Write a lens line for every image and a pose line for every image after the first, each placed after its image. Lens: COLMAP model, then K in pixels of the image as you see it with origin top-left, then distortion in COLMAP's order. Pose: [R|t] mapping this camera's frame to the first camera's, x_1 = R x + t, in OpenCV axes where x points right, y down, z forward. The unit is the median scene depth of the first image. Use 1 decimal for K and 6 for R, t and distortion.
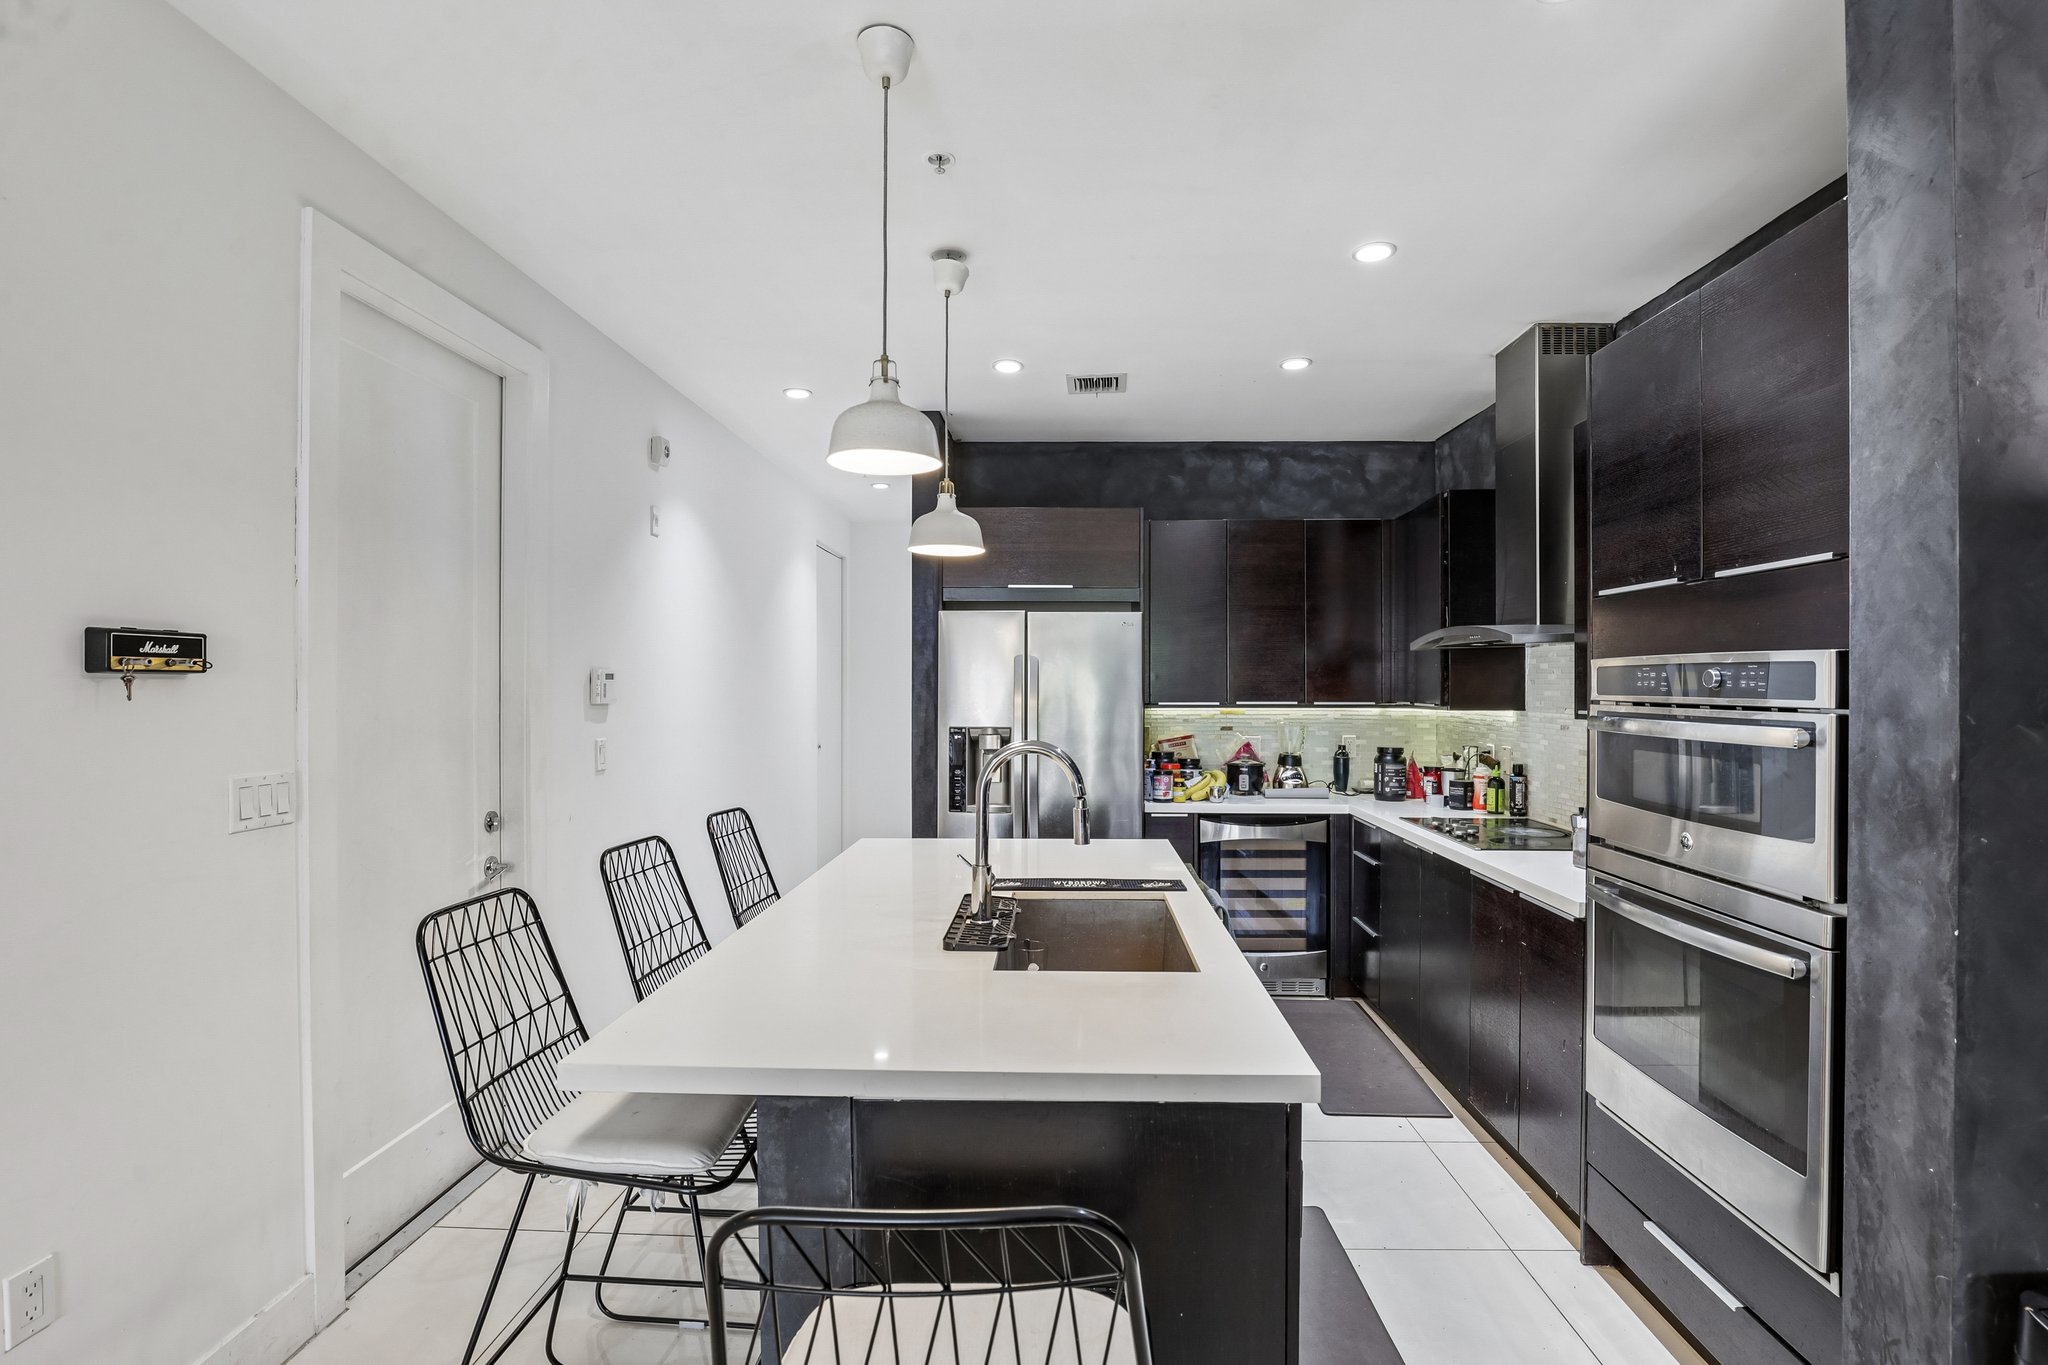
lens RADIAL K [[966.3, 0, 1031.3], [0, 966.3, 684.8], [0, 0, 1]] dist [-0.032191, 0.005654]
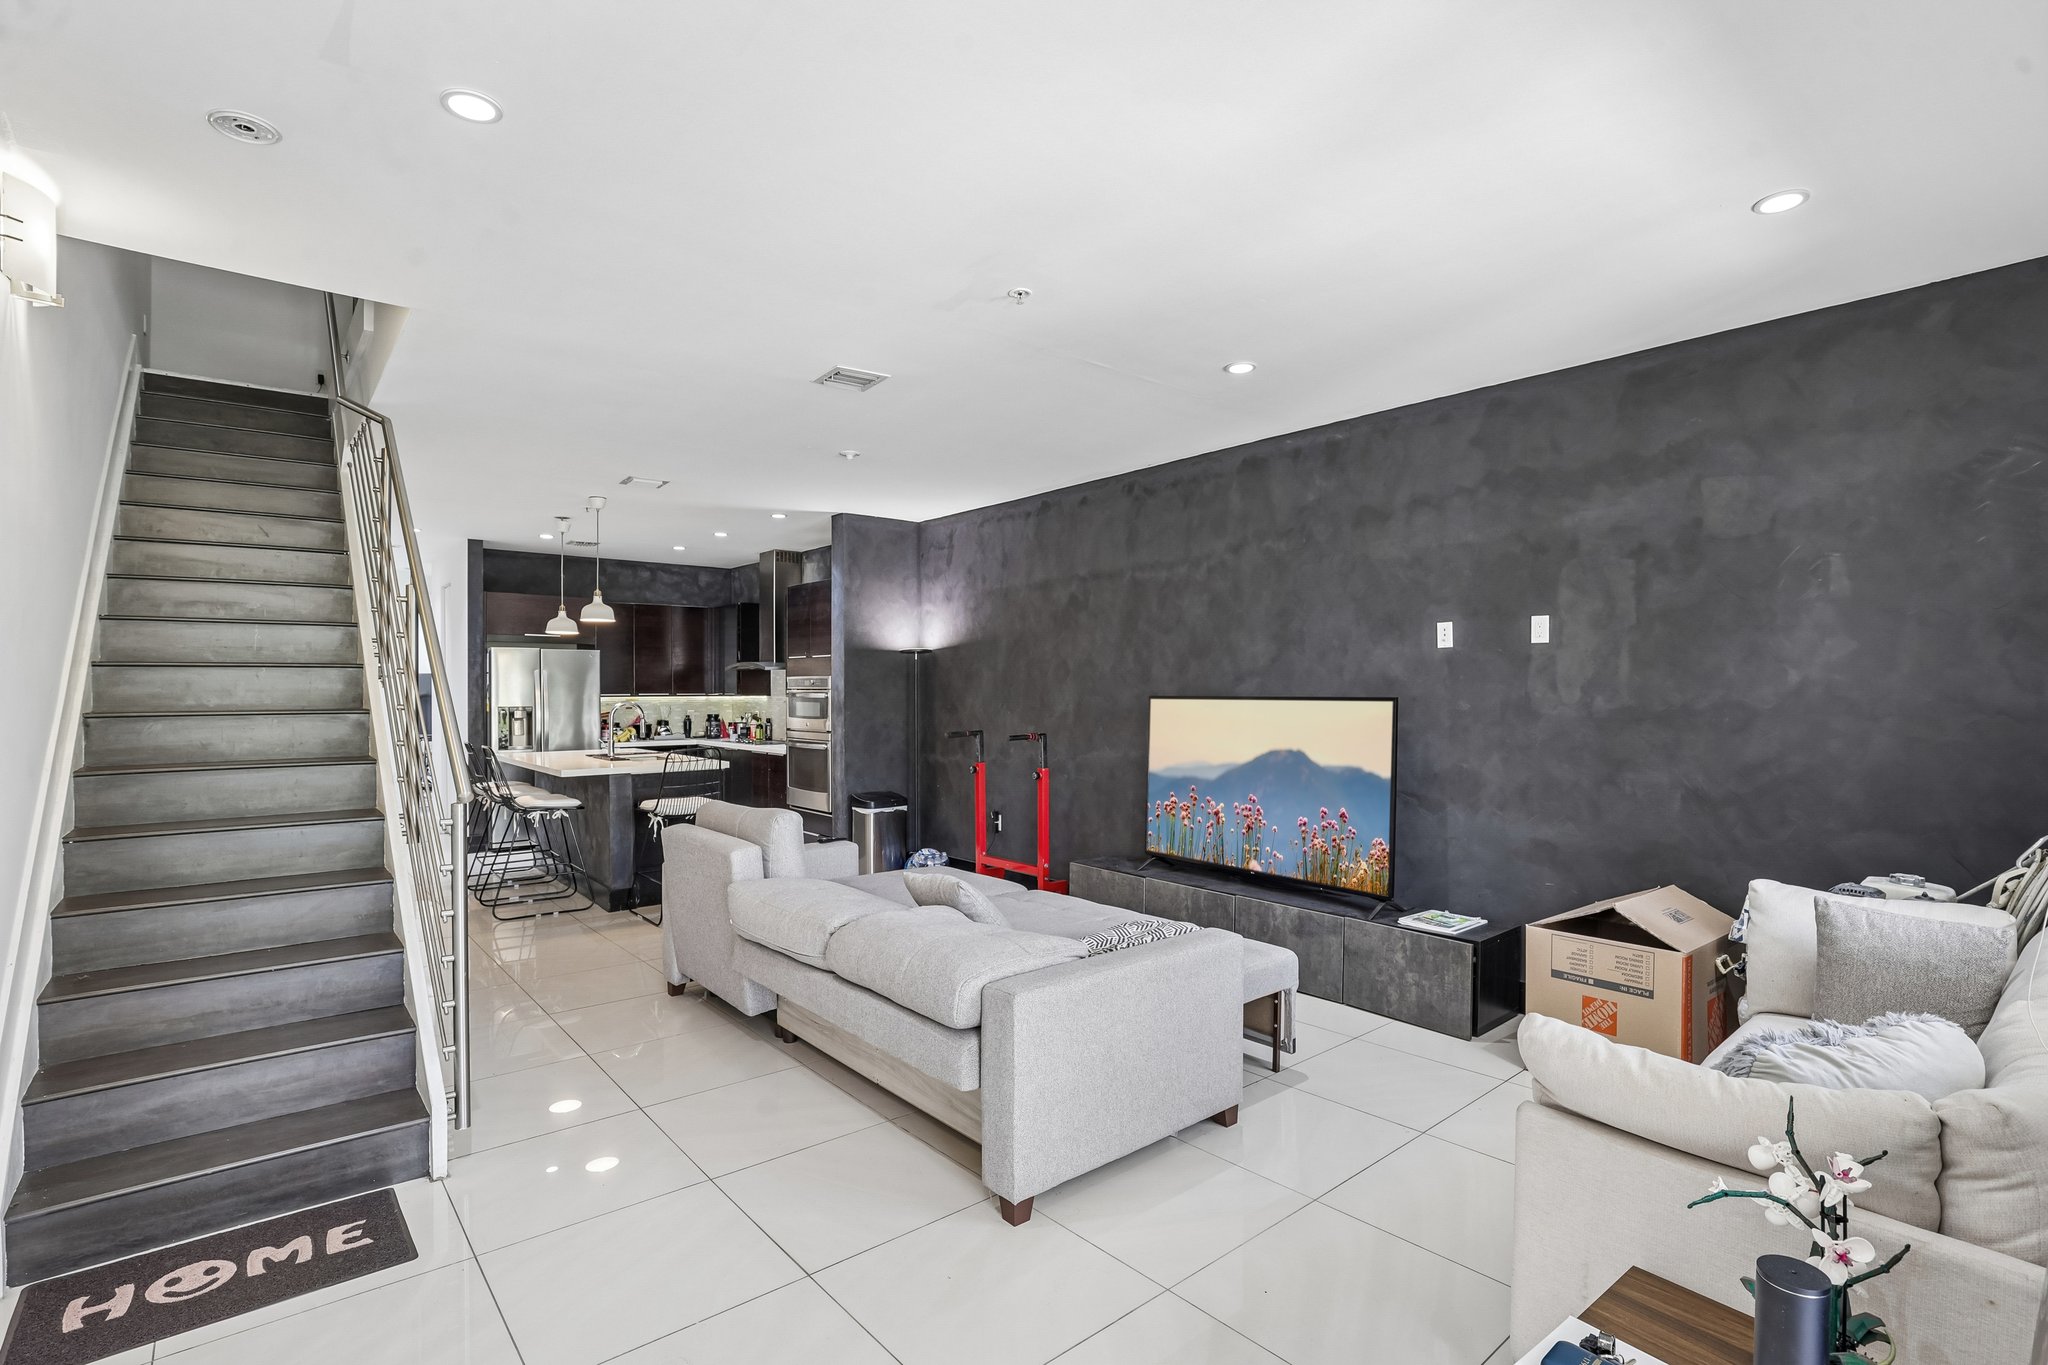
lens RADIAL K [[966.3, 0, 1033.0], [0, 966.3, 687.4], [0, 0, 1]] dist [-0.032191, 0.005654]
pose [[0.743435, -0.002313, 0.668804, -1.056941], [0.003246, 0.999995, -0.000150, 0.014472], [-0.668800, 0.002282, 0.743438, -2.133358]]
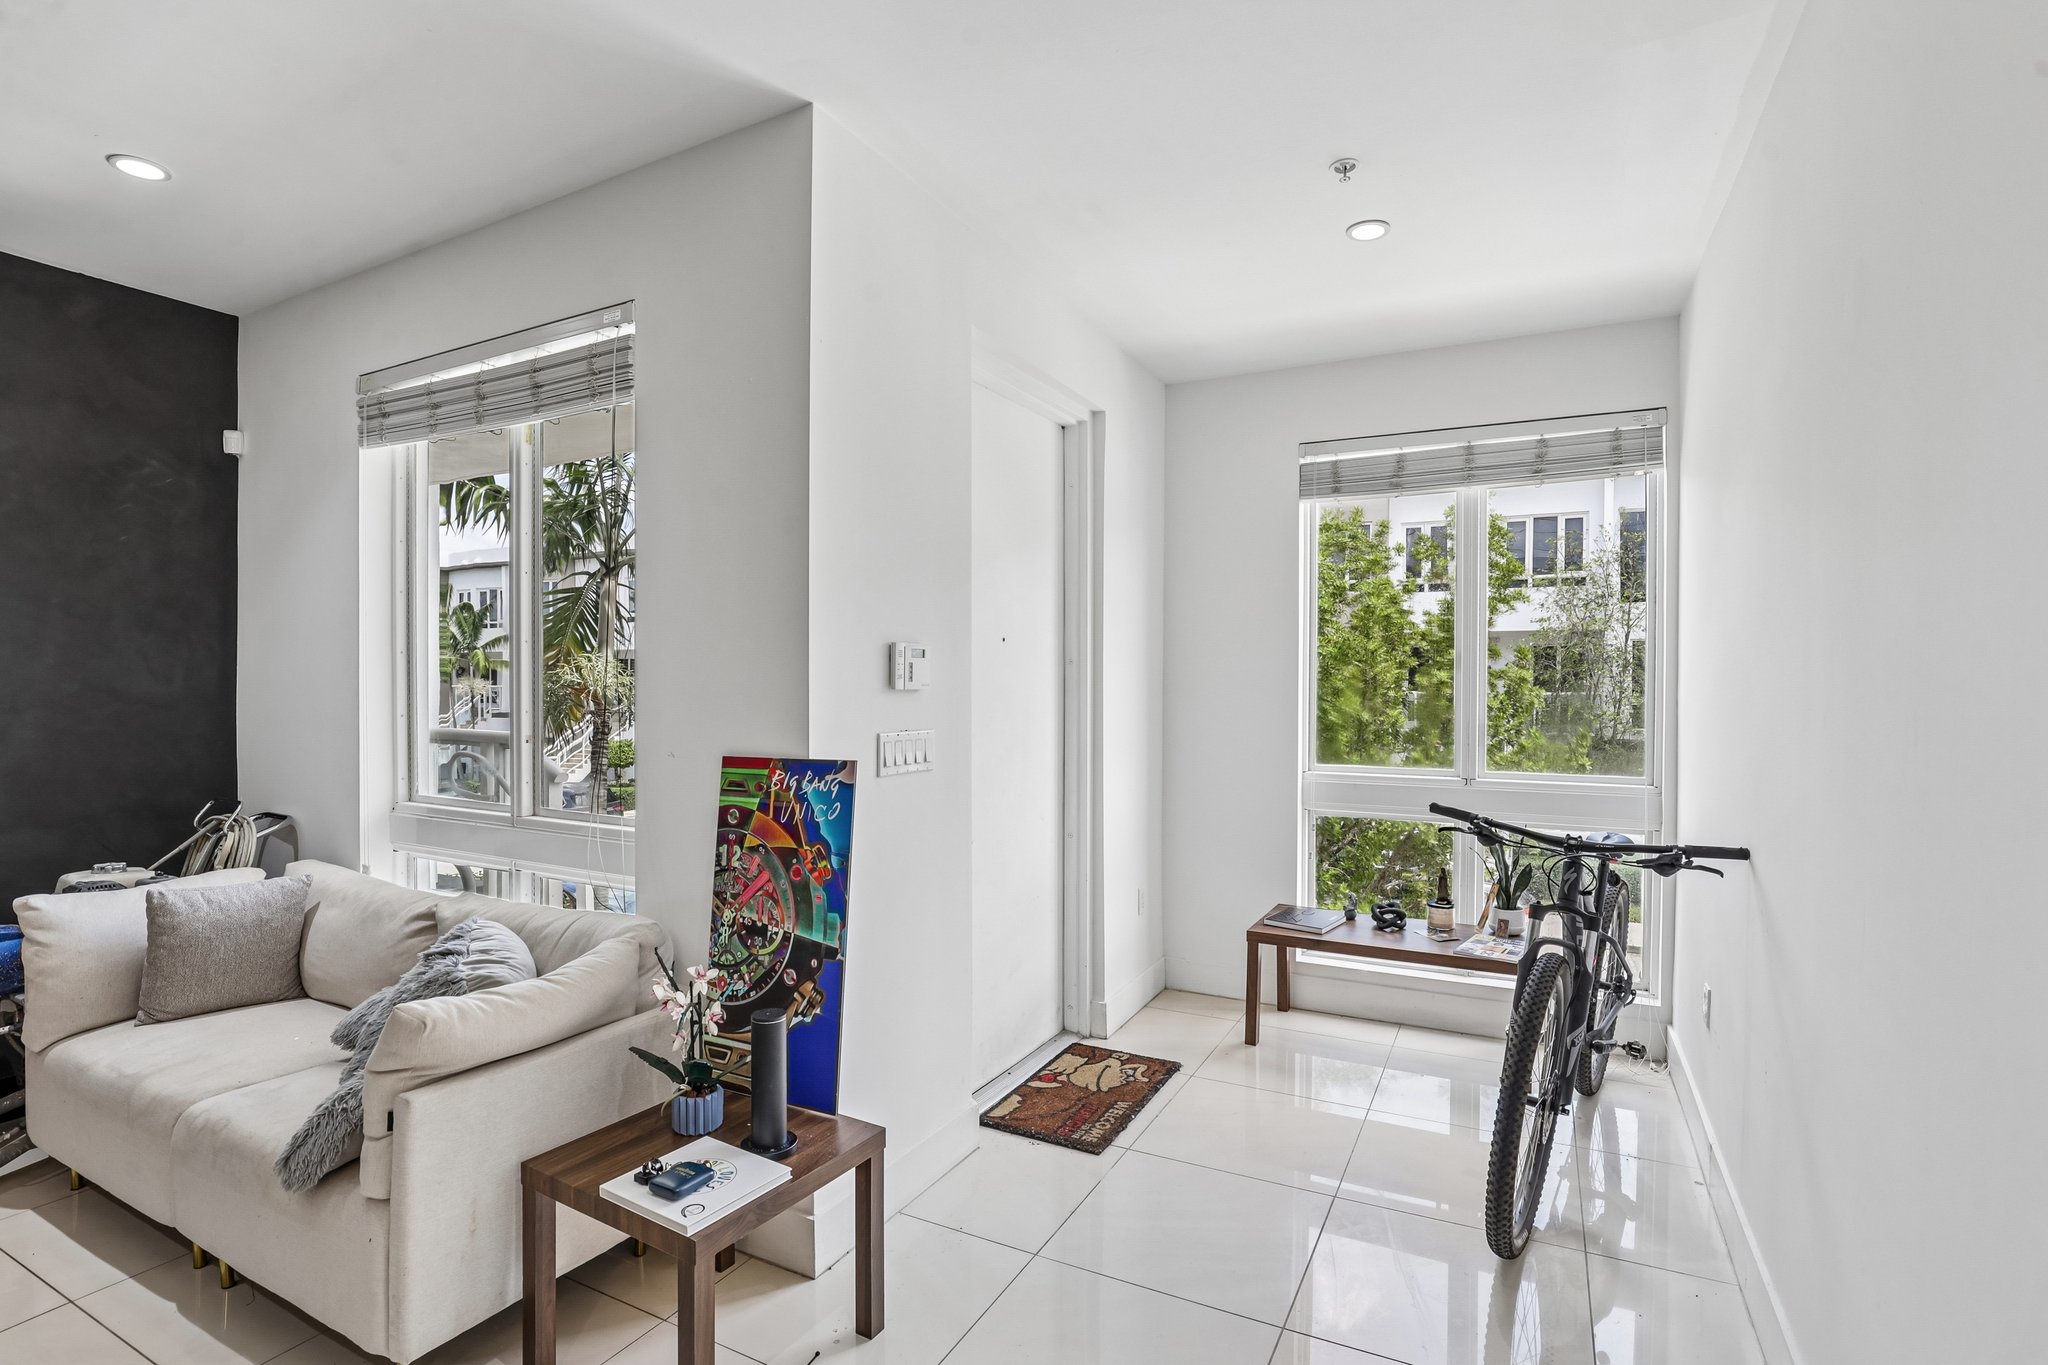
lens RADIAL K [[966.3, 0, 1054.7], [0, 966.3, 690.3], [0, 0, 1]] dist [-0.032191, 0.005654]
pose [[-0.904863, -0.007905, 0.425630, -1.038911], [-0.004360, 0.999947, 0.009302, 0.017492], [-0.425681, 0.006561, -0.904850, -1.385680]]
